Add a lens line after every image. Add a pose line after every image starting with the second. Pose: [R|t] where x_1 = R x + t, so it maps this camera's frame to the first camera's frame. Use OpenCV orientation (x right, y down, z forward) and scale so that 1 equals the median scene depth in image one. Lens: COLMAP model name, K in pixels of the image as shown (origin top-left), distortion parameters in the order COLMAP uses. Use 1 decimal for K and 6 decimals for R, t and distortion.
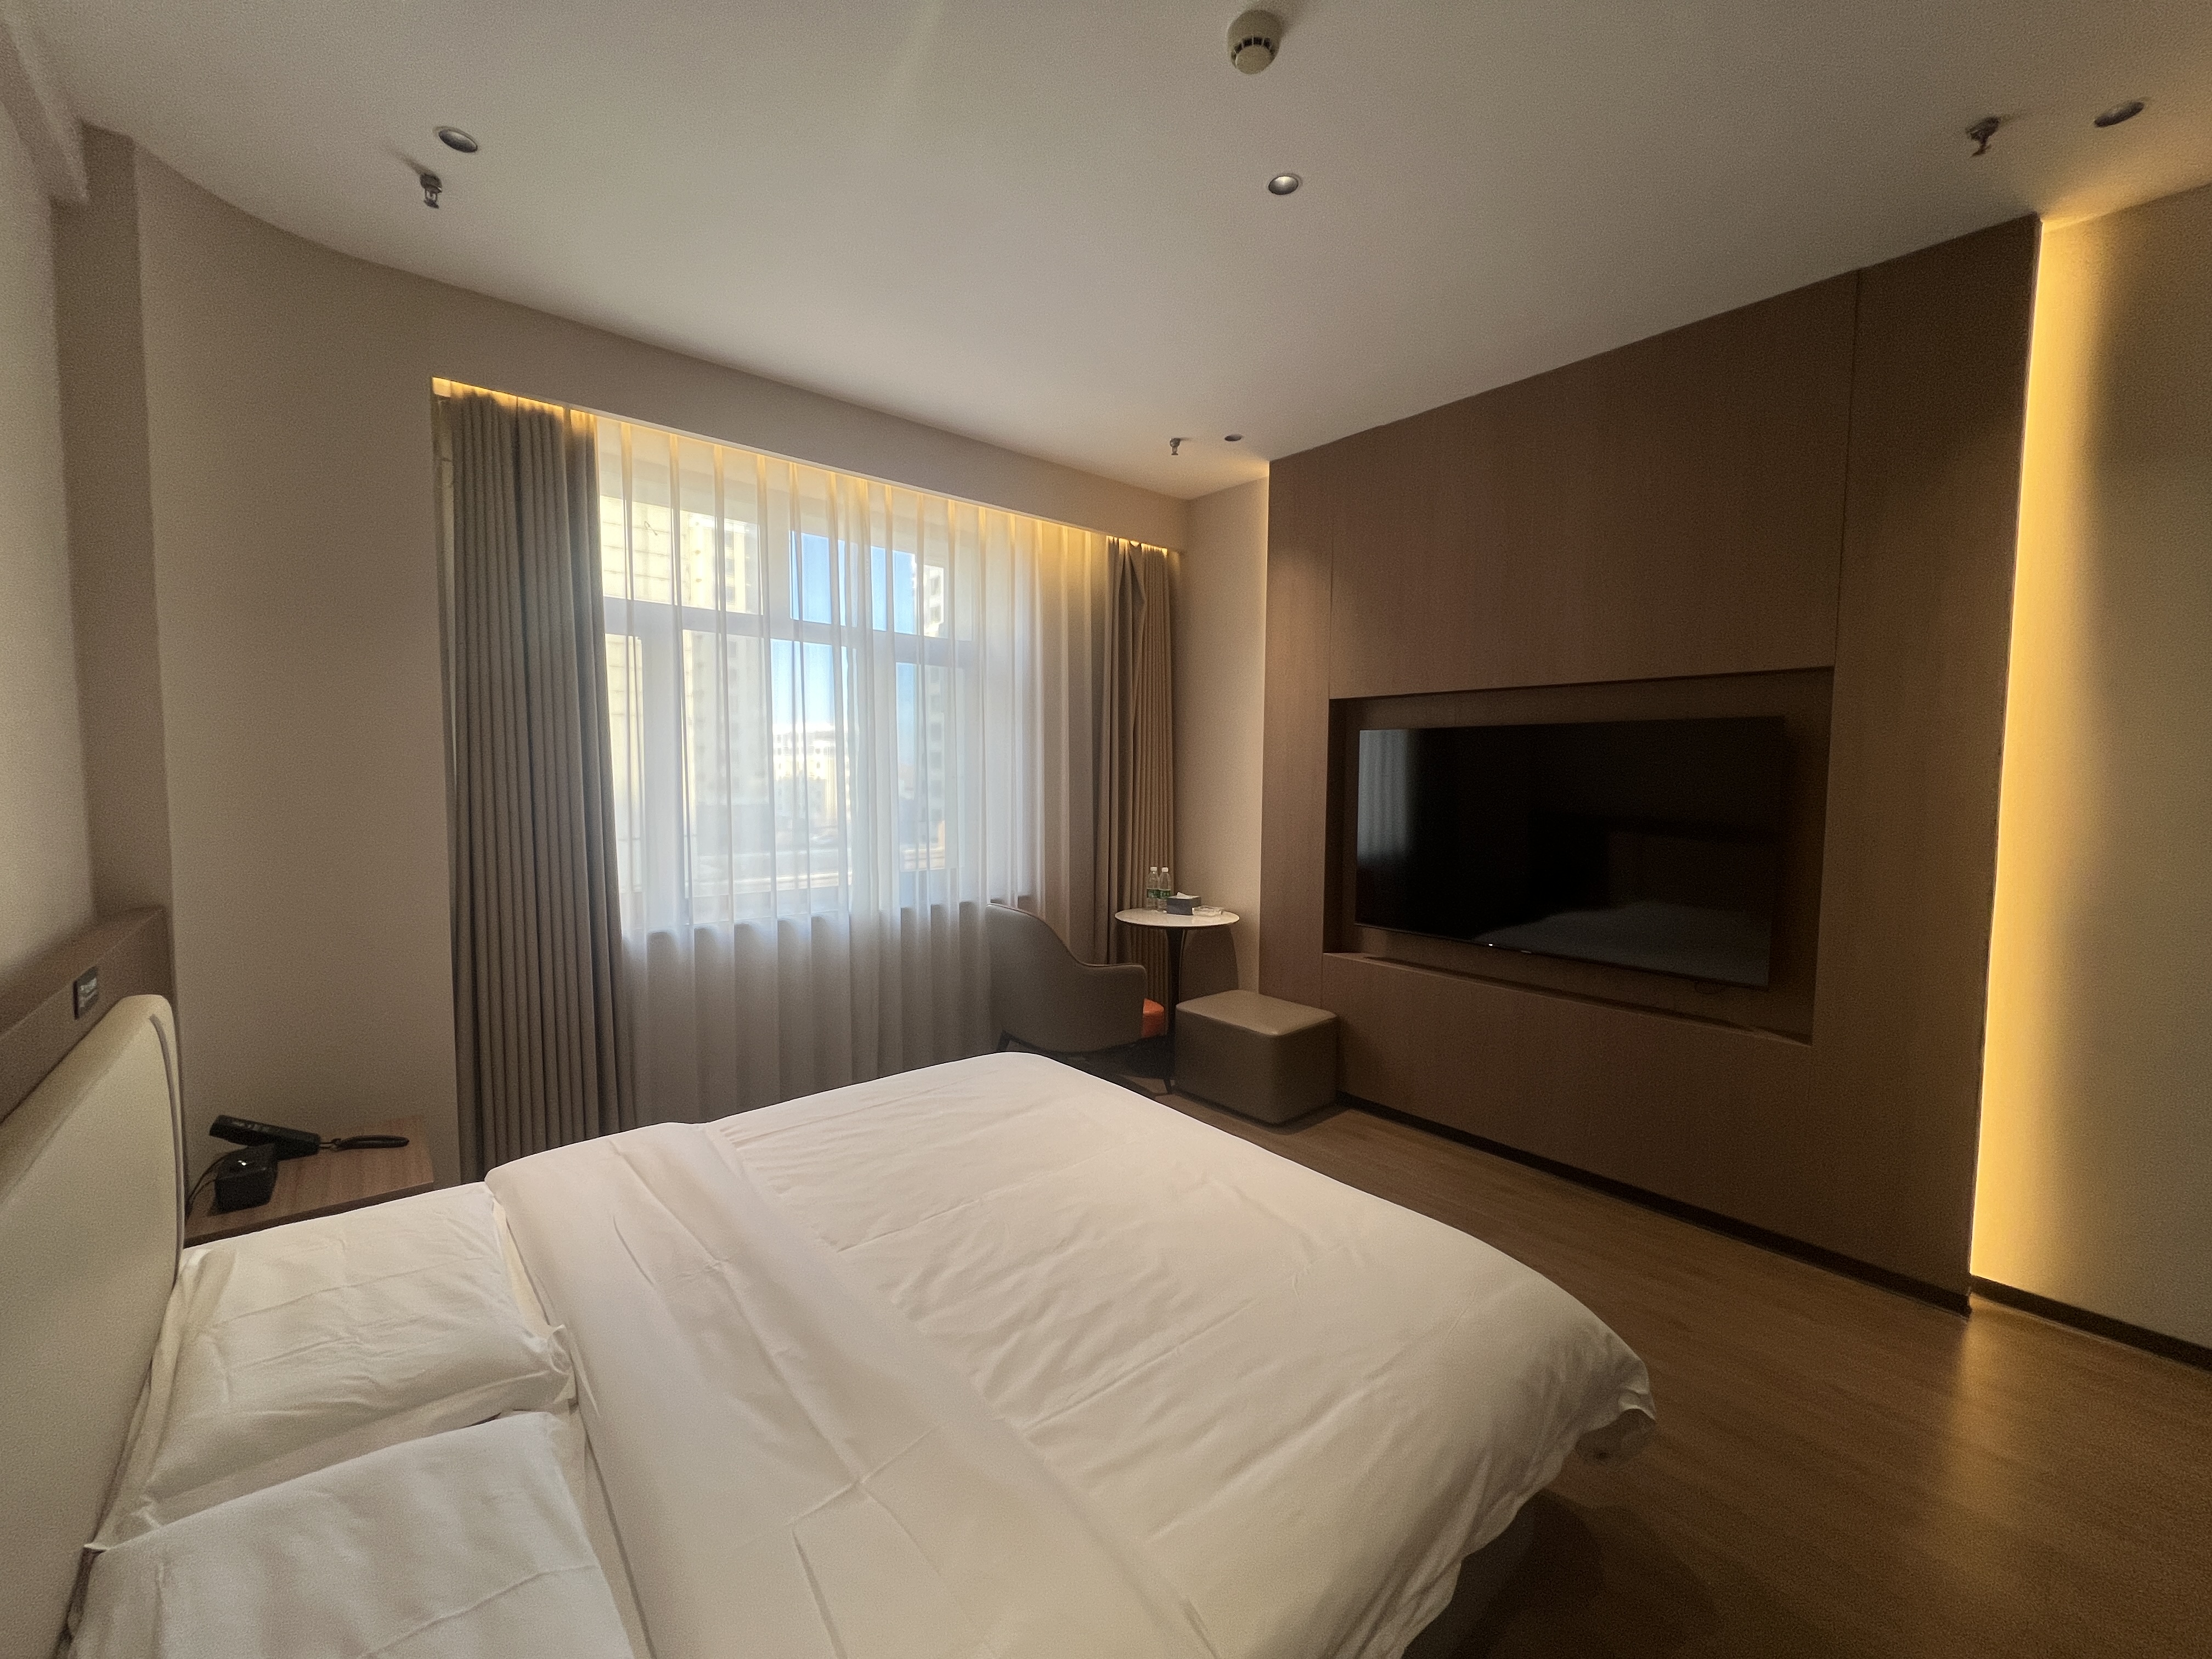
lens RADIAL K [[882.1, 0, 1102.6], [0, 882.1, 826.6], [0, 0, 1]] dist [0.000197, 0.000096]
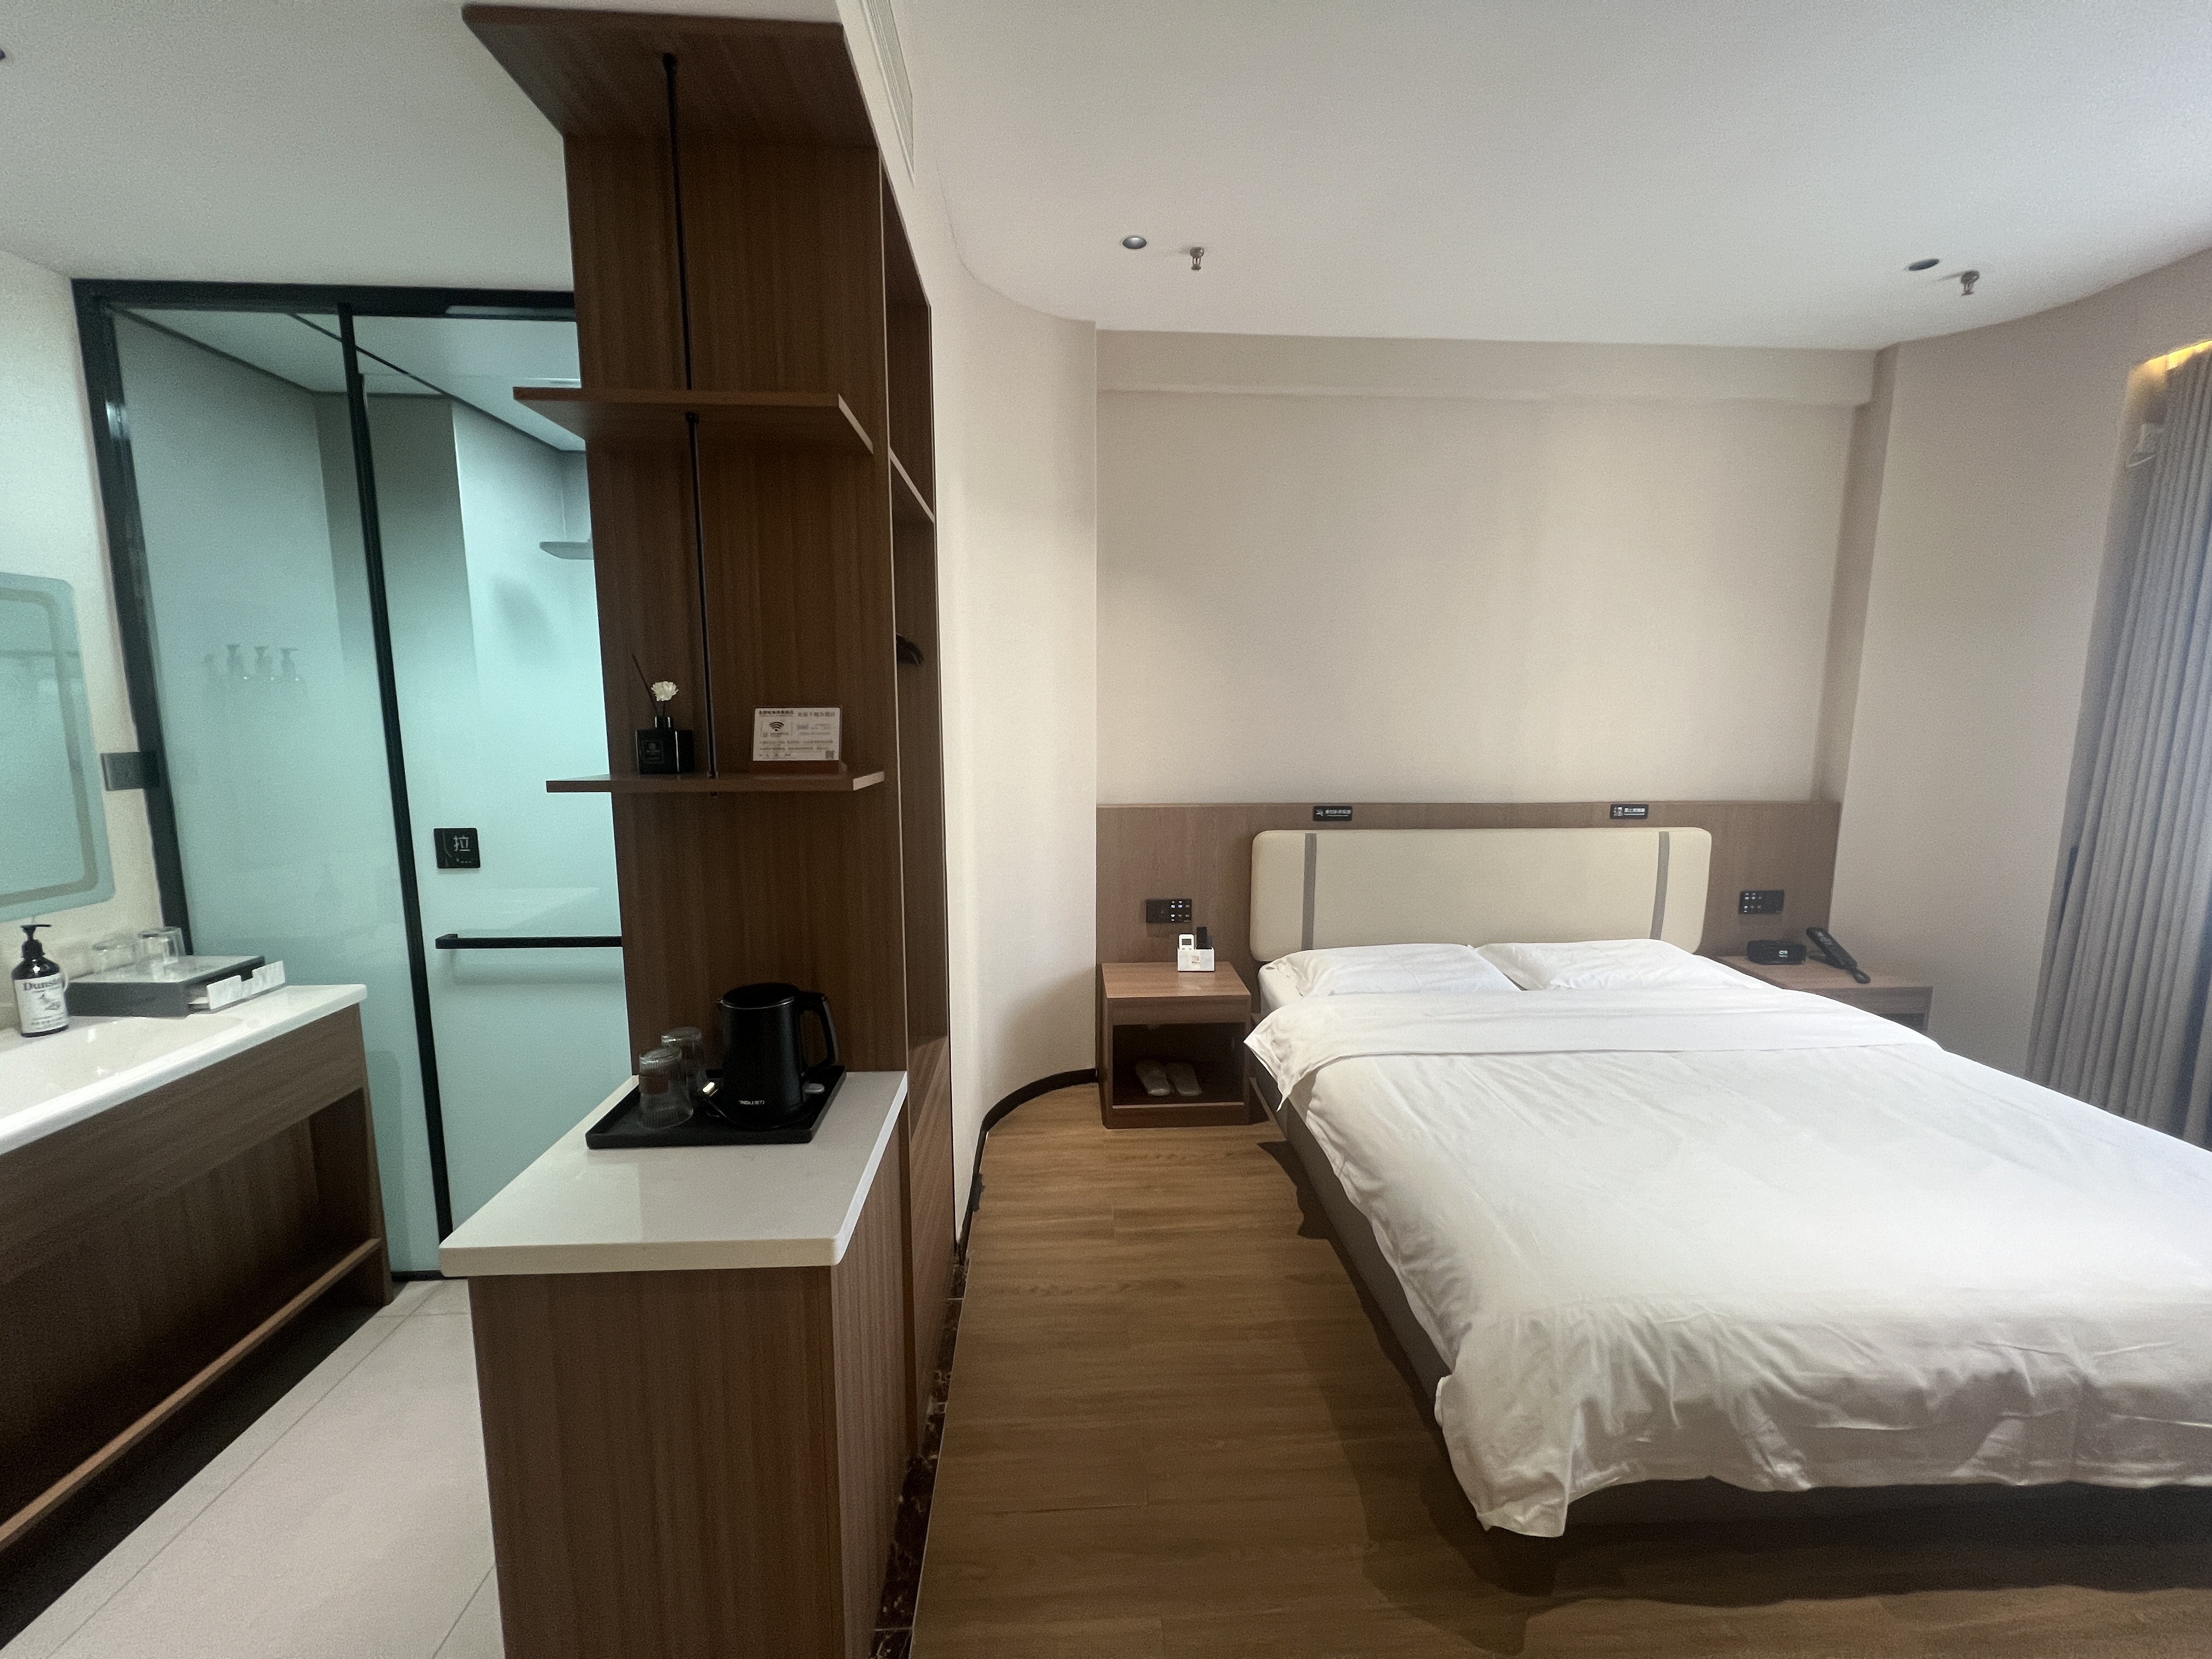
lens RADIAL K [[877.0, 0, 1106.4], [0, 877.0, 826.6], [0, 0, 1]] dist [-0.000550, 0.000033]
pose [[-0.603766, 0.102157, -0.790588, 0.855305], [-0.056227, 0.983827, 0.170067, -0.054346], [0.795176, 0.147133, -0.588258, 0.656489]]
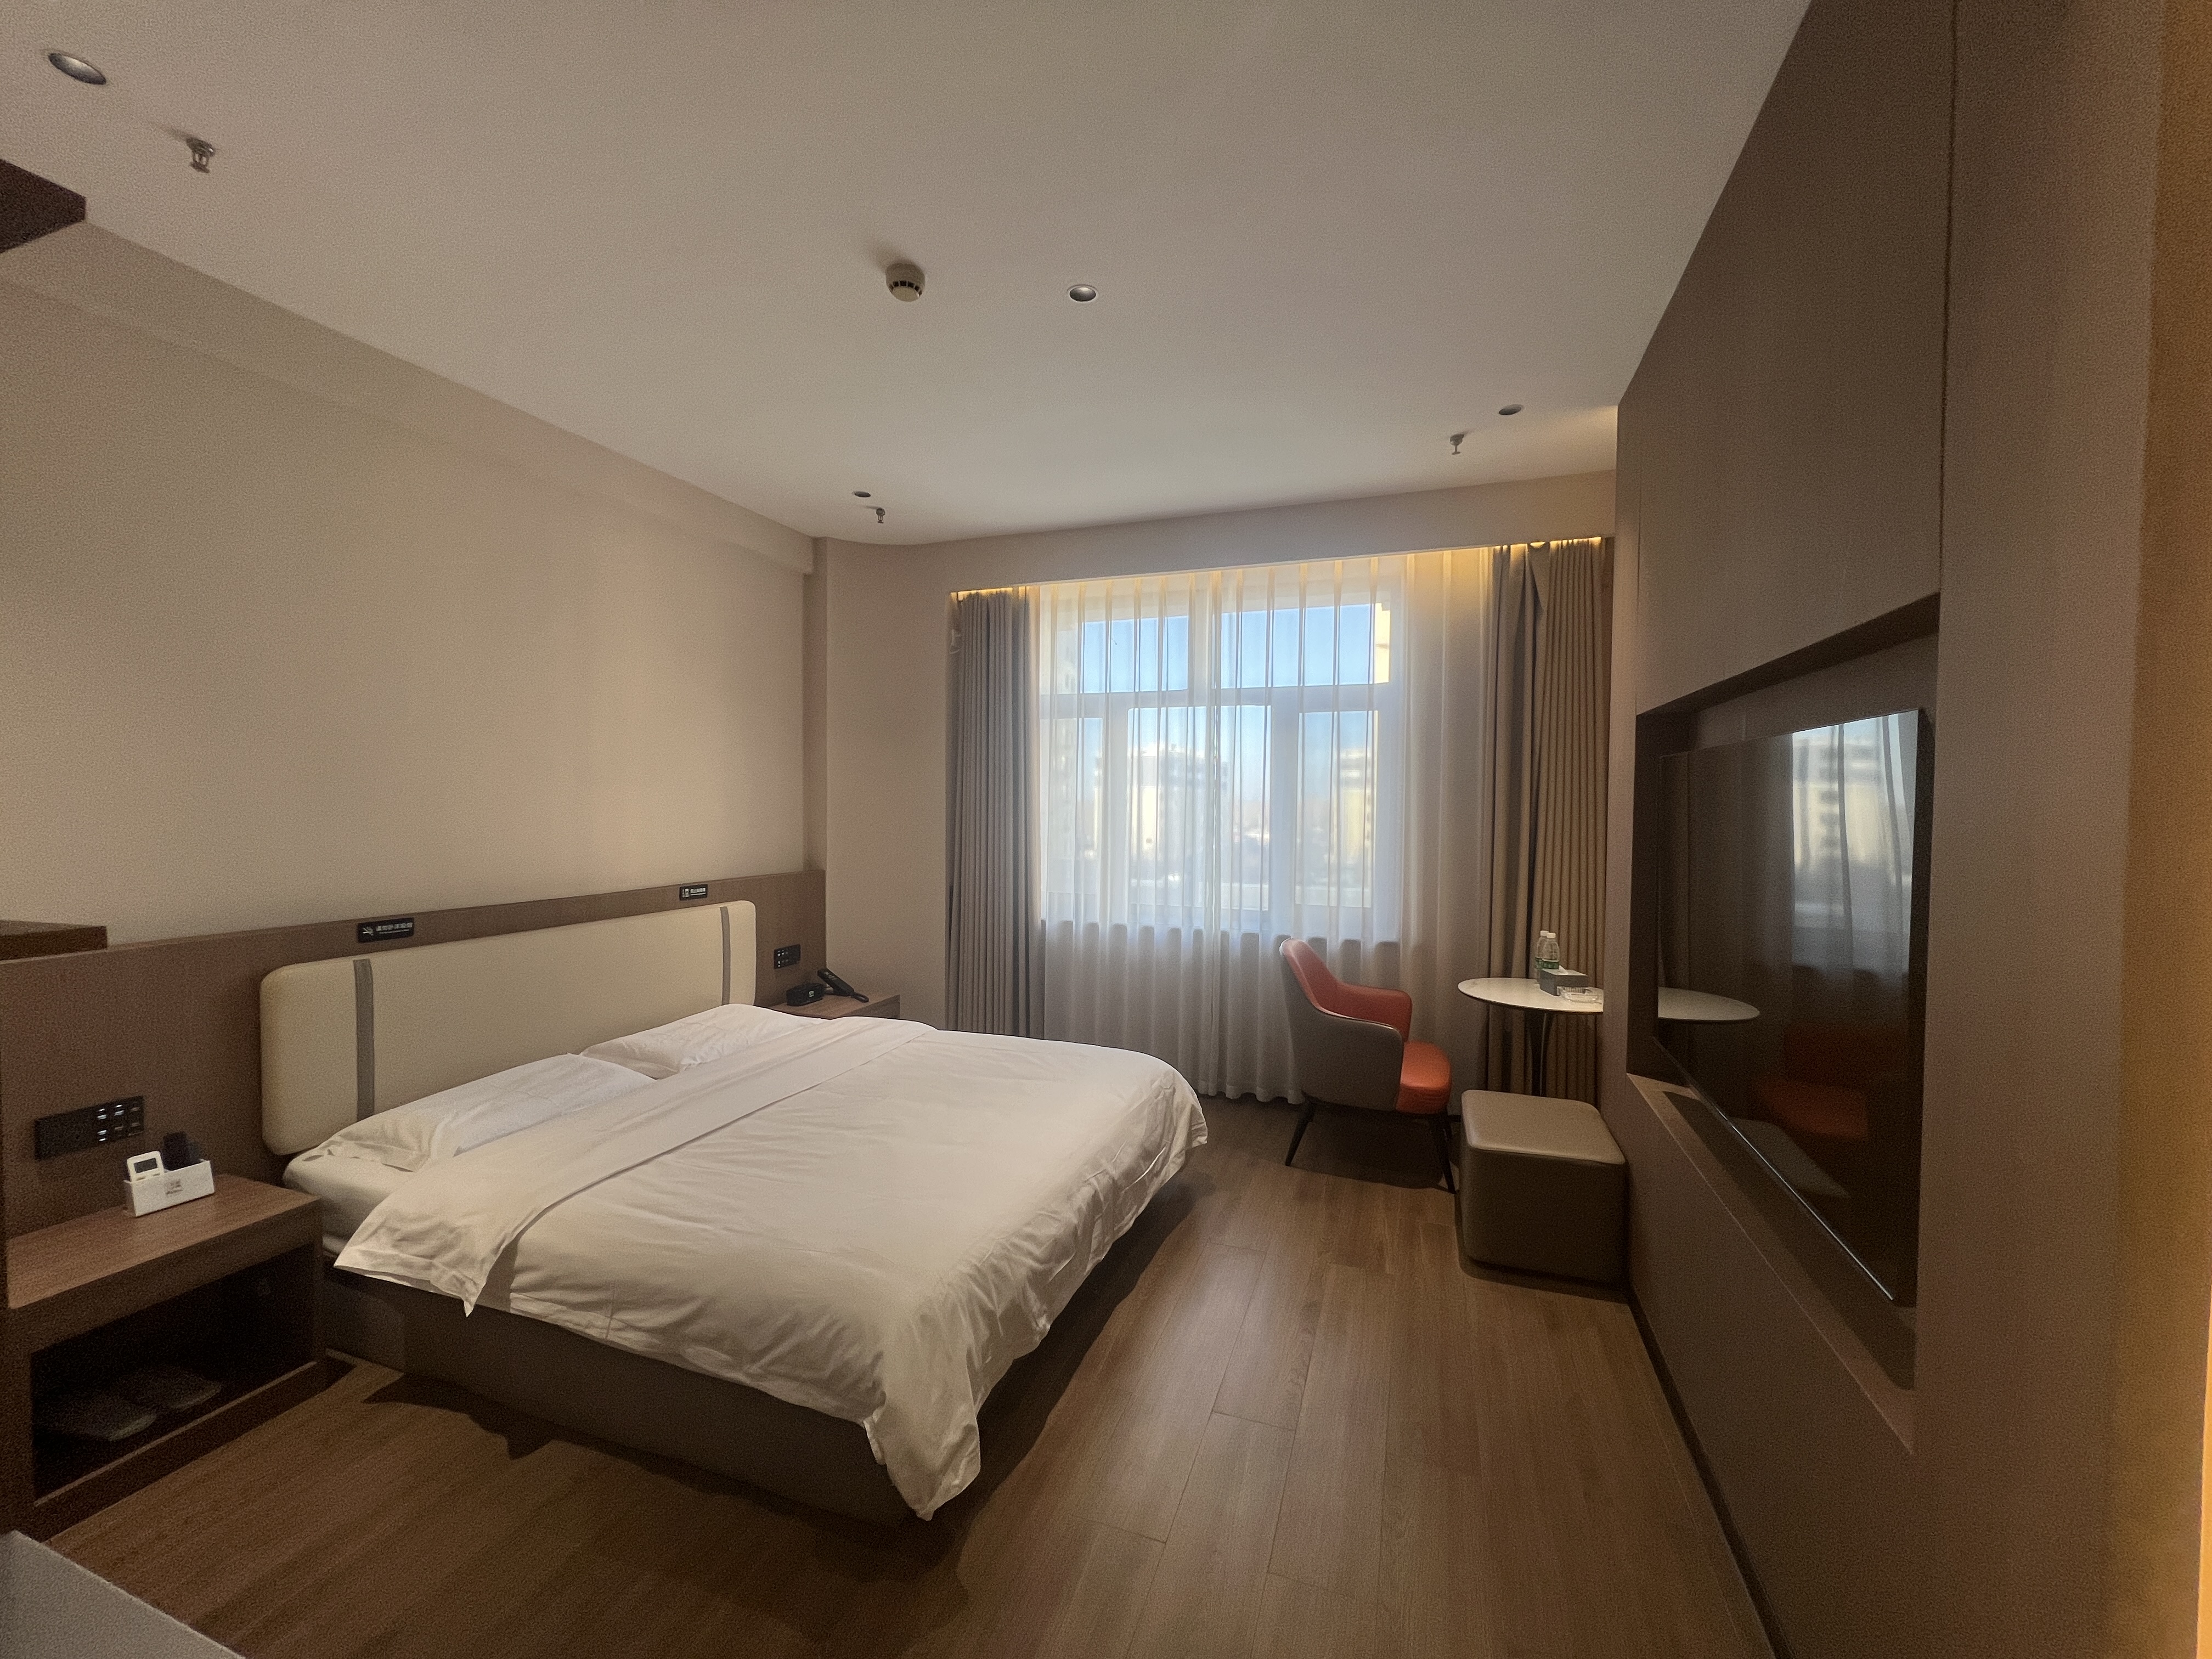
lens RADIAL K [[877.0, 0, 1106.4], [0, 877.0, 826.6], [0, 0, 1]] dist [-0.000550, 0.000033]
pose [[0.492187, 0.023135, -0.870182, 0.906394], [-0.059401, 0.998209, -0.007059, -0.033582], [0.868460, 0.055164, 0.492680, 0.386507]]
